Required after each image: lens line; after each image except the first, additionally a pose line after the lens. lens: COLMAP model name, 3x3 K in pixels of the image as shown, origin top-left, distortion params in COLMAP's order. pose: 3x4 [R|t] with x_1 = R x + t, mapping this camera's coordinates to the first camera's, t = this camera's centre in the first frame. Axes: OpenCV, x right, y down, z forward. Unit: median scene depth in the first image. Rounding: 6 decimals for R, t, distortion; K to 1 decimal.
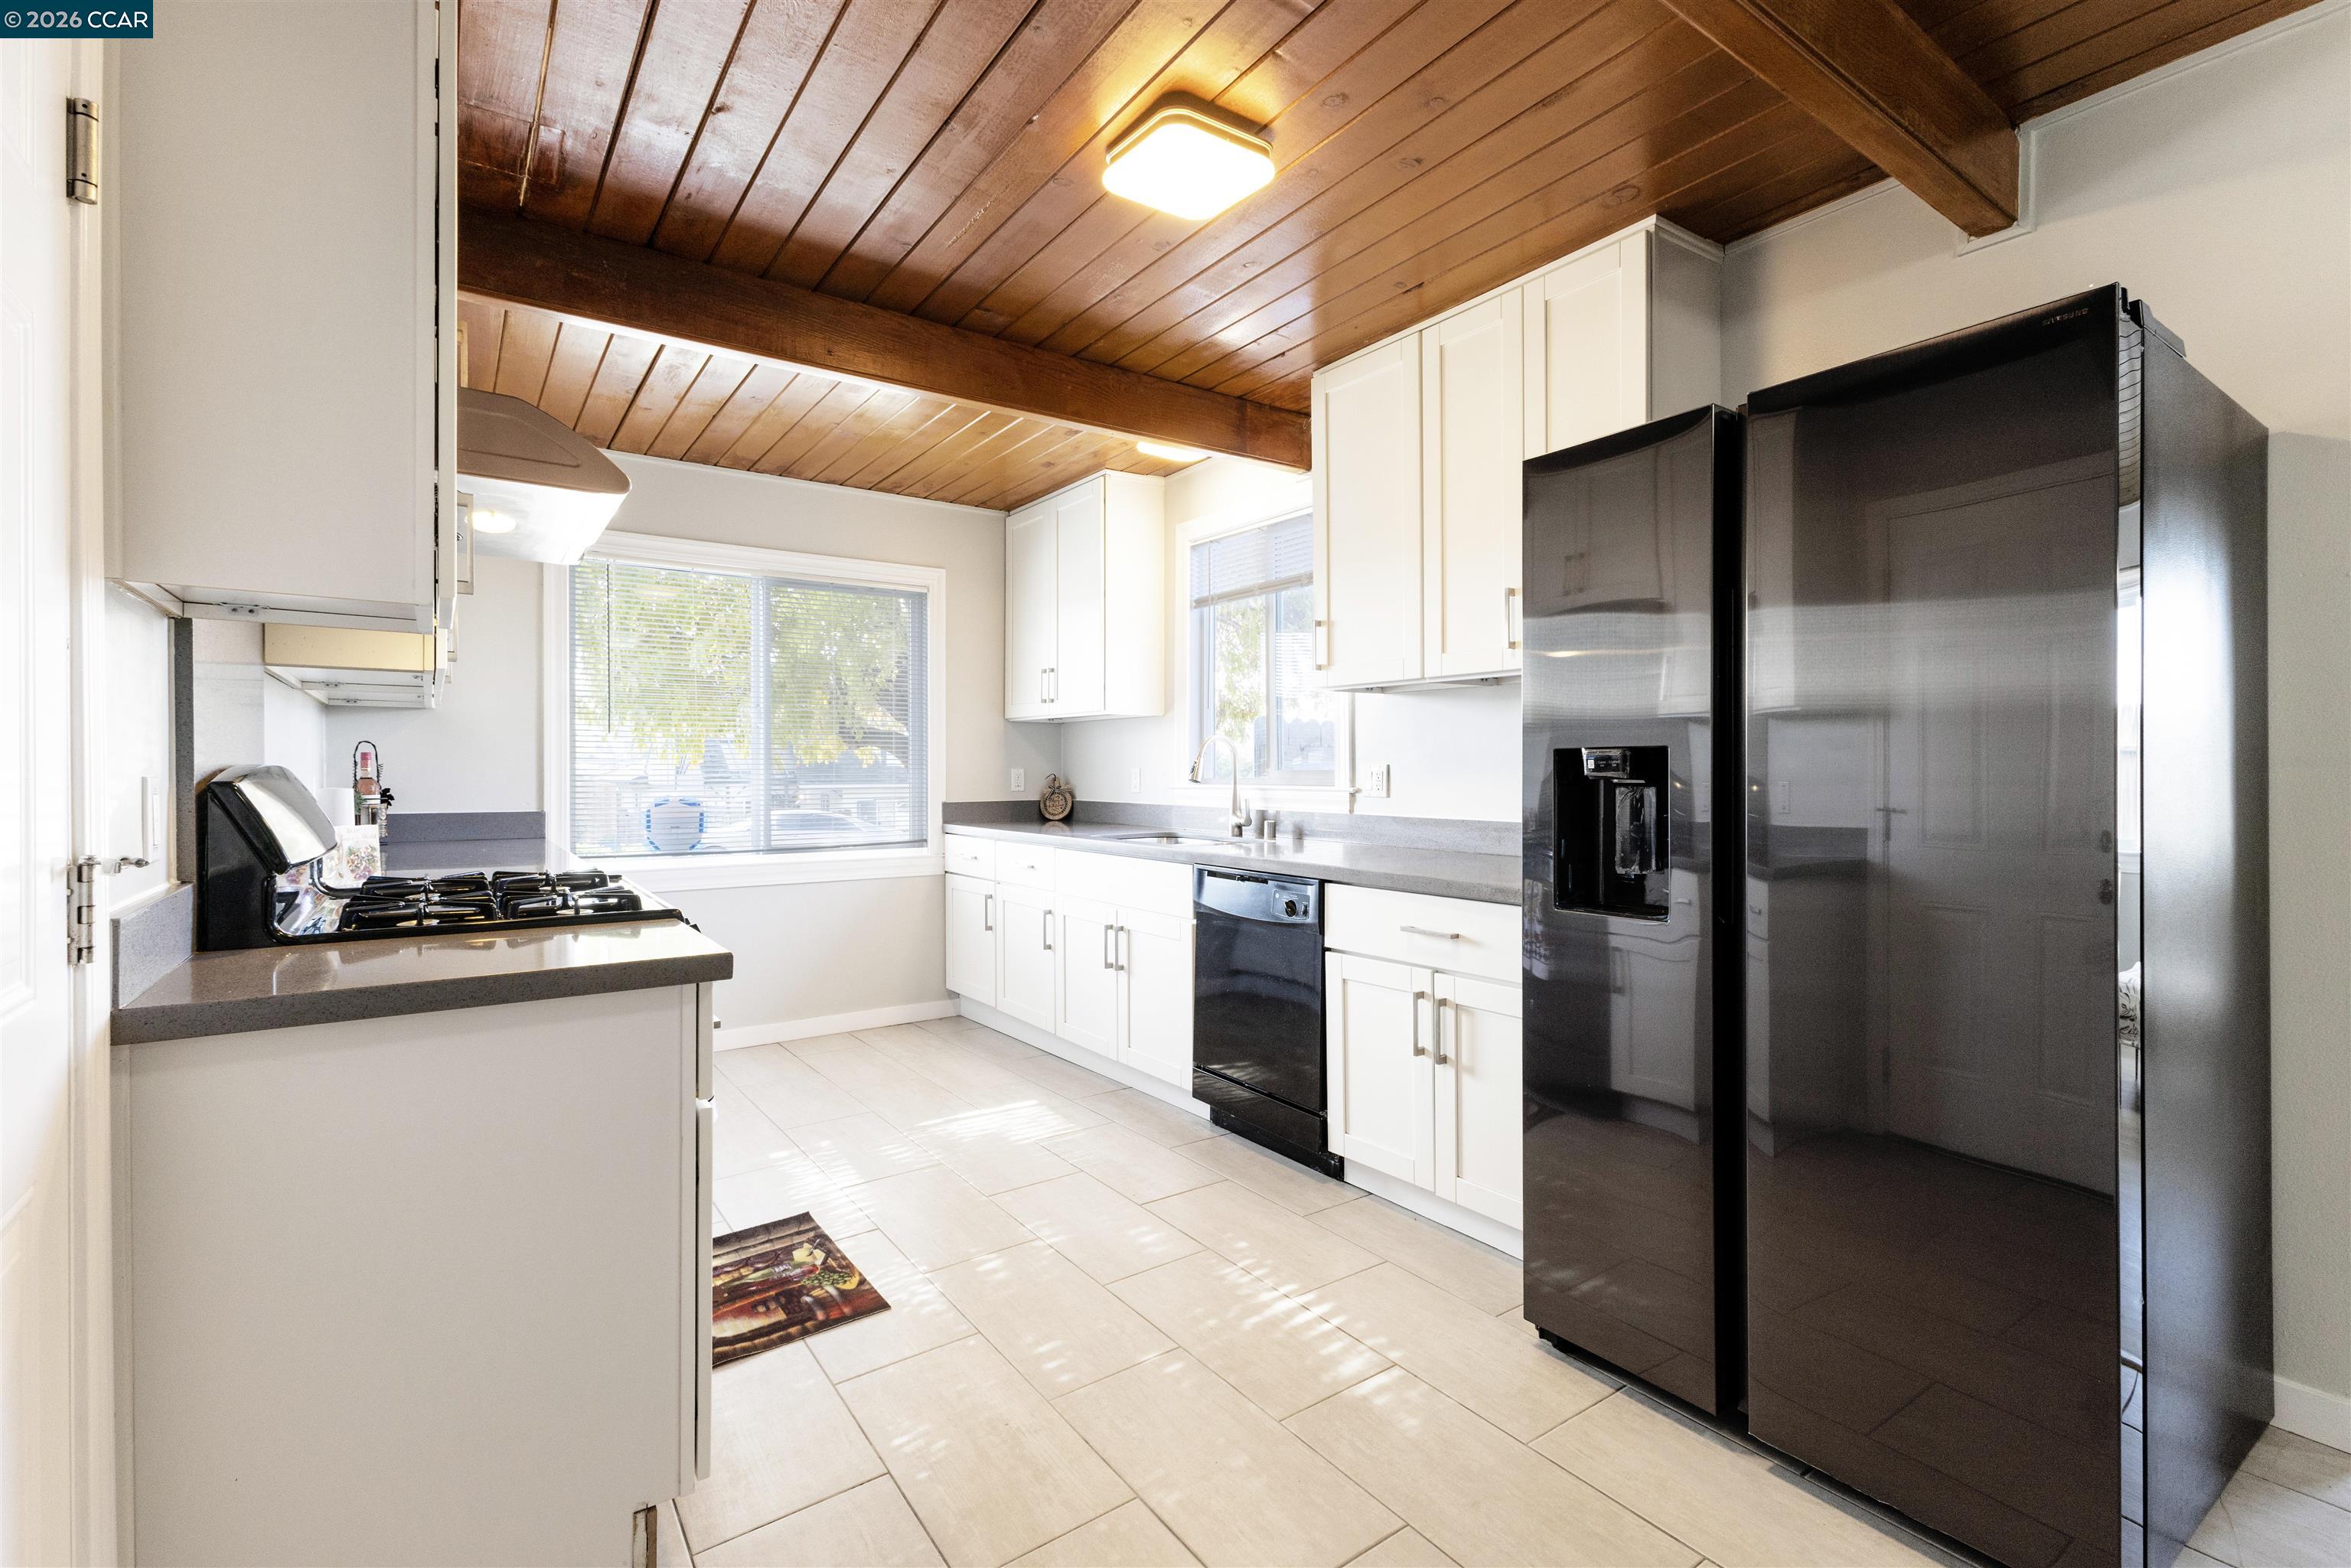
lens RADIAL K [[1035.7, 0, 1182.5], [0, 1035.7, 782.5], [0, 0, 1]] dist [0.010271, -0.001638]
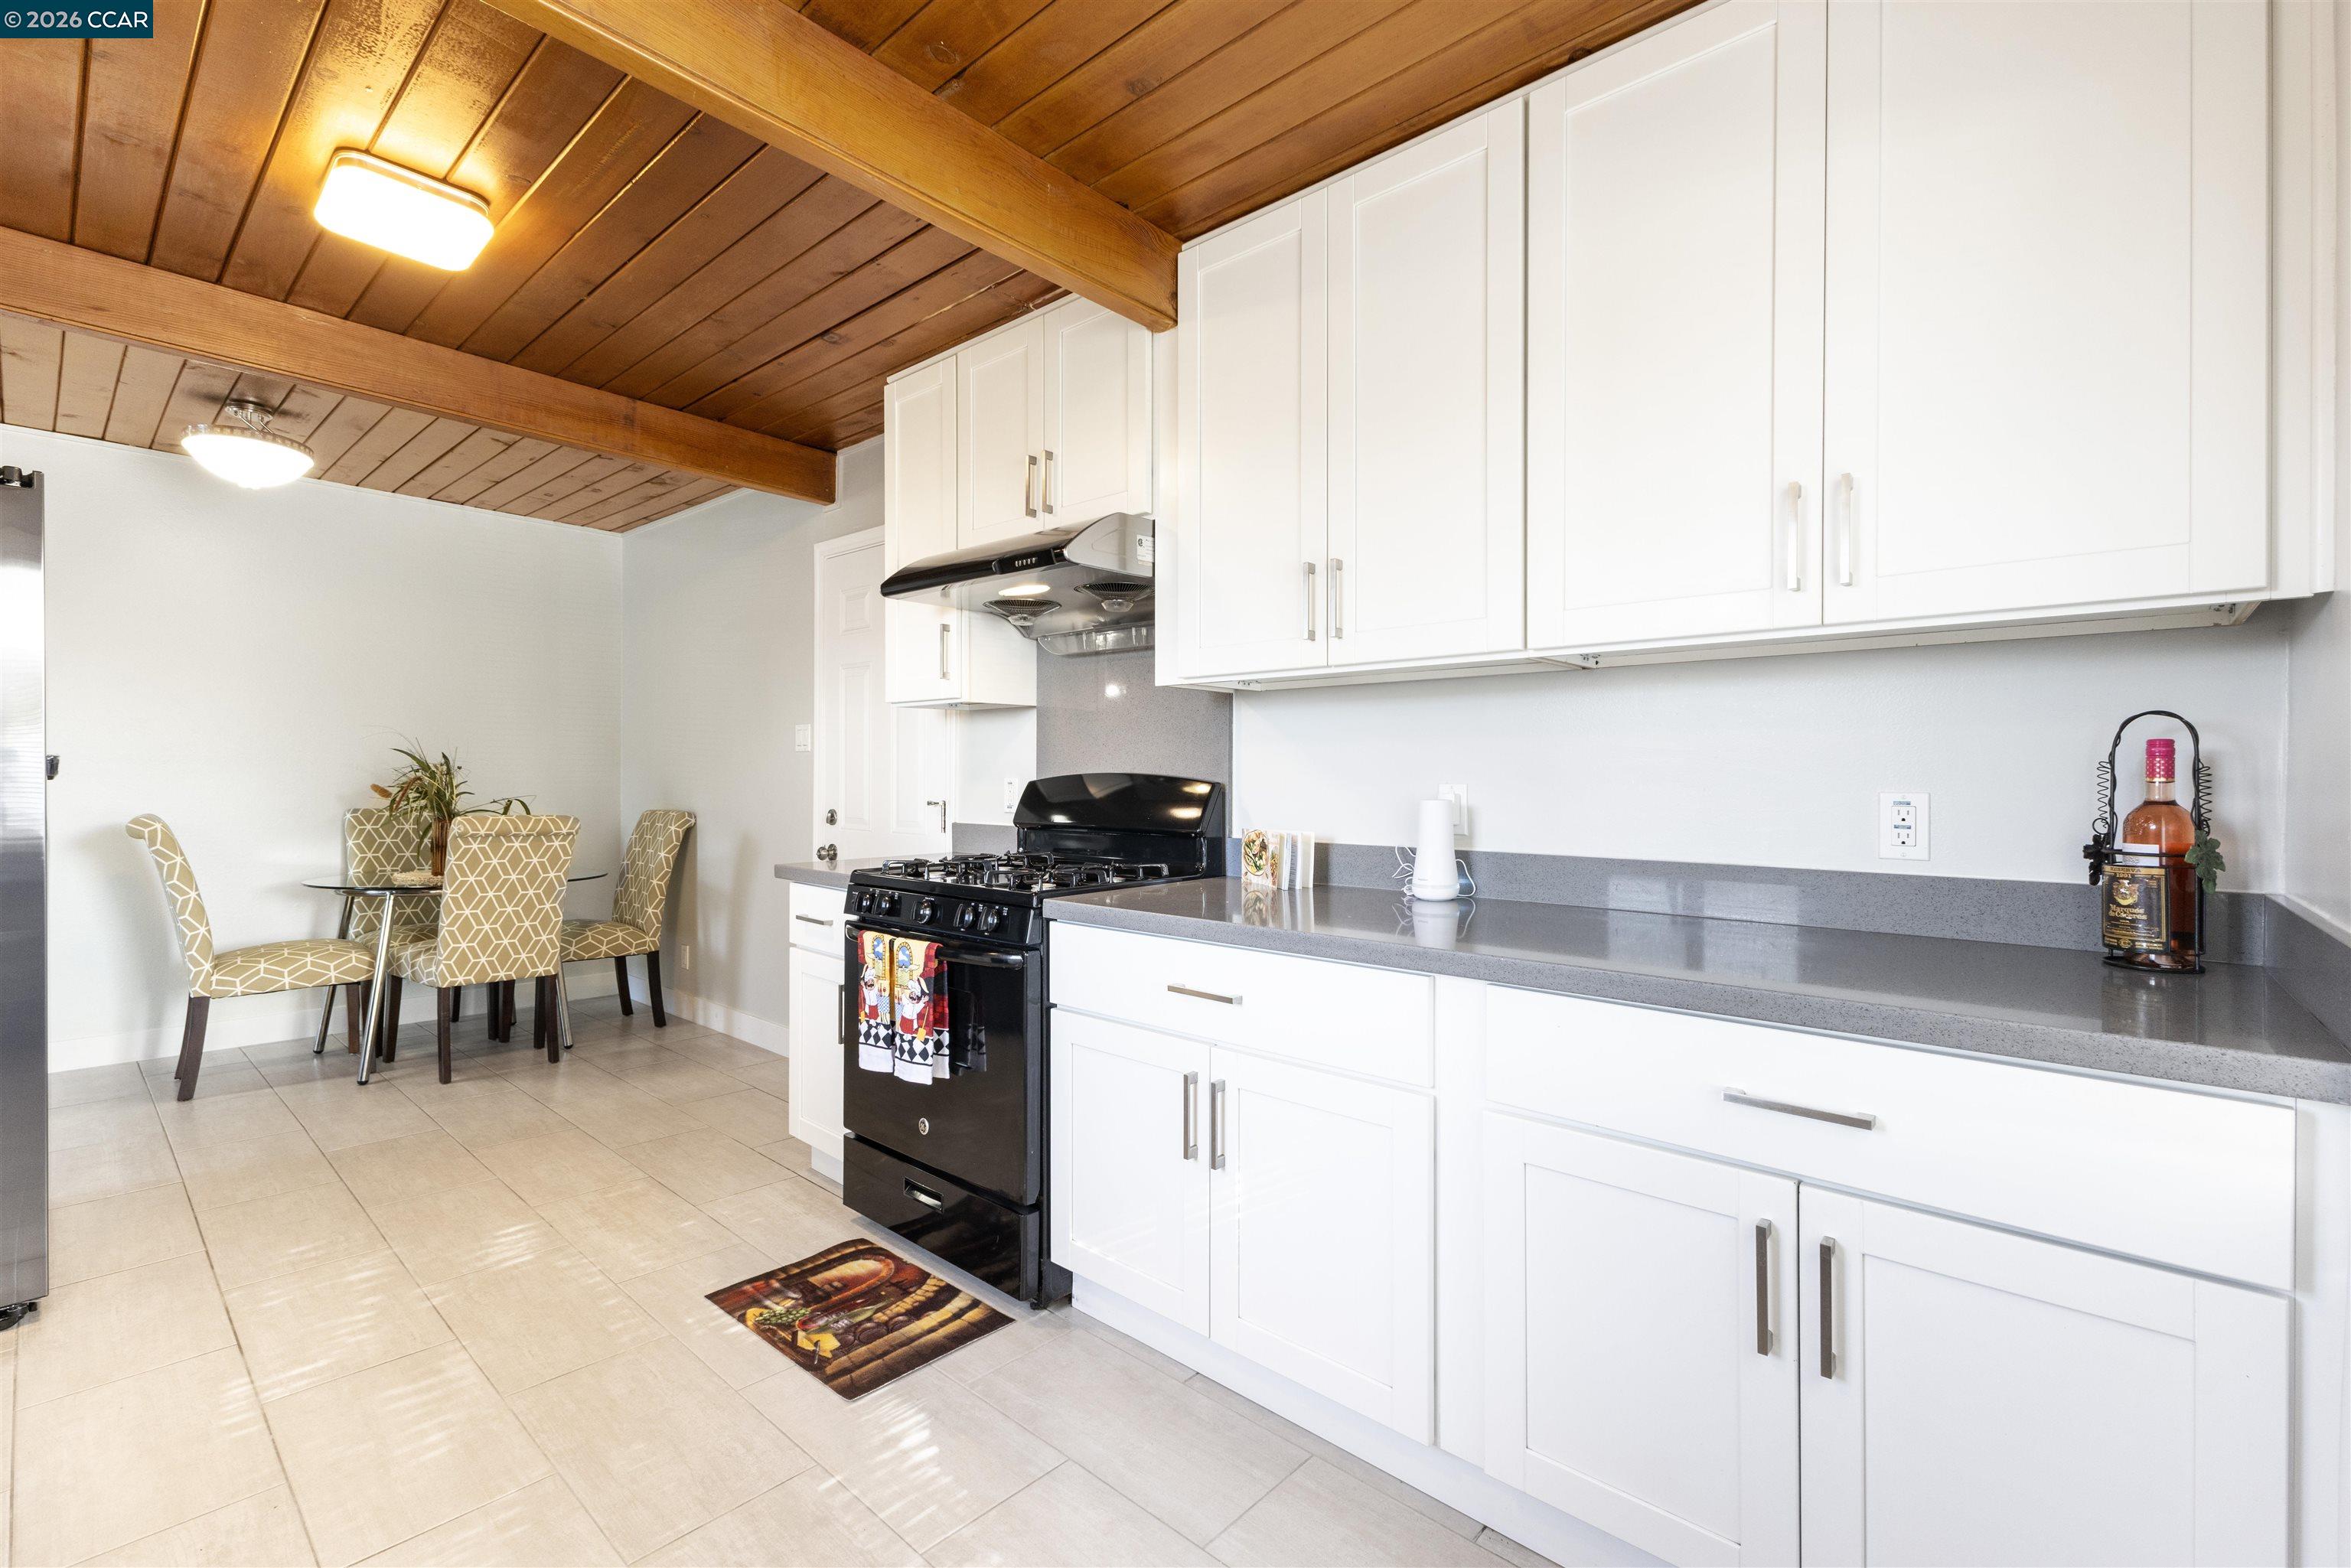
lens RADIAL K [[1035.7, 0, 1162.9], [0, 1035.7, 762.7], [0, 0, 1]] dist [0.010271, -0.001638]
pose [[-0.978609, -0.005733, -0.205651, -0.309243], [-0.005844, 0.999983, -0.000067, -0.016685], [0.205648, 0.001136, -0.978625, 1.278399]]
